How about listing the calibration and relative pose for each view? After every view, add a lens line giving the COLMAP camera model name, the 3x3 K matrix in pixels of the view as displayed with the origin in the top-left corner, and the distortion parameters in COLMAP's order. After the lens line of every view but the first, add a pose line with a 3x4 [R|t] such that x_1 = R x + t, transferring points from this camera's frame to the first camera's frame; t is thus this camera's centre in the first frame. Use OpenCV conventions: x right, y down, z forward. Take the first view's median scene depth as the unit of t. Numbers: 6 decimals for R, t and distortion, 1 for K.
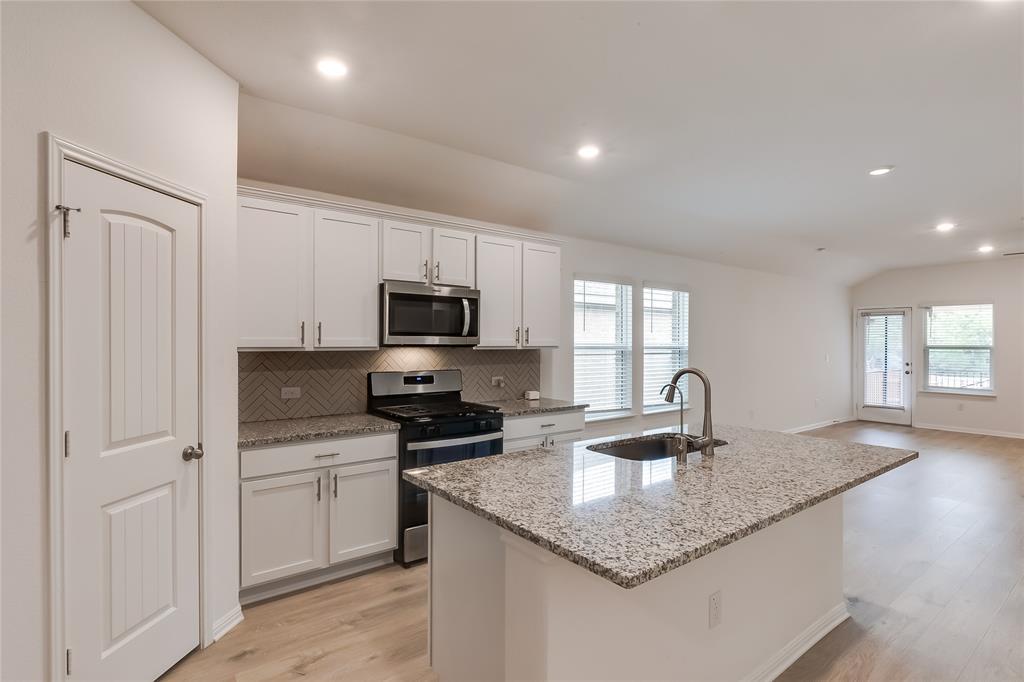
lens RADIAL K [[505.0, 0, 513.1], [0, 505.0, 344.3], [0, 0, 1]] dist [-0.001162, 0.000205]
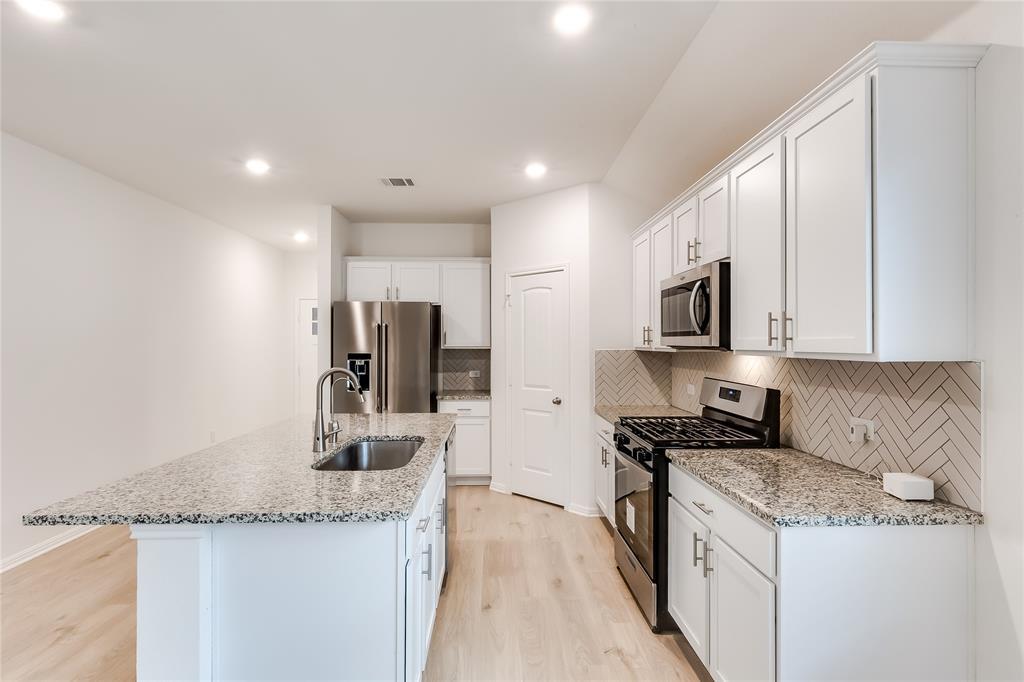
lens RADIAL K [[495.6, 0, 512.0], [0, 495.6, 341.0], [0, 0, 1]] dist [-0.000901, -0.000182]
pose [[-0.580551, -0.007322, -0.814191, 0.293207], [-0.007201, 0.999967, -0.003858, -0.001315], [0.814192, 0.003623, -0.580584, 0.569583]]
